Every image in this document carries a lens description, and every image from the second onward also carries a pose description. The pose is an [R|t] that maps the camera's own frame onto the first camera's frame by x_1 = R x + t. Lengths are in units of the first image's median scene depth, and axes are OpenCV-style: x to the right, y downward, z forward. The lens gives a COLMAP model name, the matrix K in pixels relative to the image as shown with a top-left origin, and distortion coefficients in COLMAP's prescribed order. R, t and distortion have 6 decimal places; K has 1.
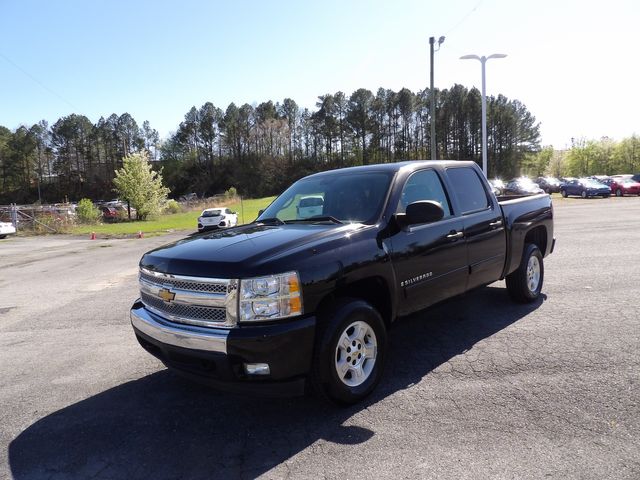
lens RADIAL K [[453.7, 0, 322.4], [0, 453.7, 232.4], [0, 0, 1]] dist [-0.045196, 0.044297]
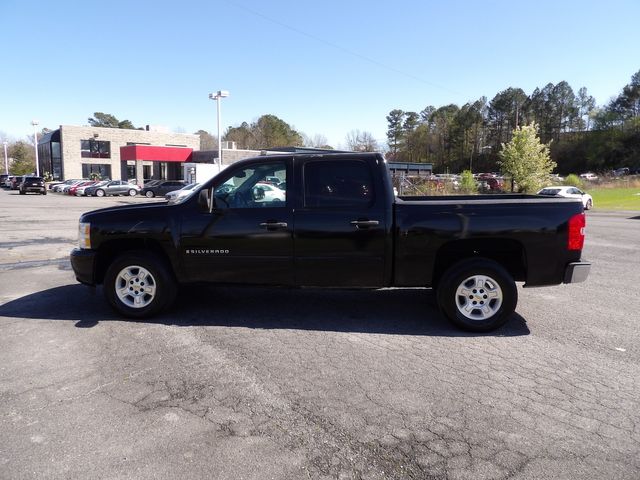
lens RADIAL K [[453.7, 0, 322.4], [0, 453.7, 232.4], [0, 0, 1]] dist [-0.045196, 0.044297]
pose [[0.602032, 0.143718, -0.785431, 0.134430], [-0.093506, 0.989590, 0.109402, -0.011246], [0.792978, 0.007579, 0.609203, 0.048355]]
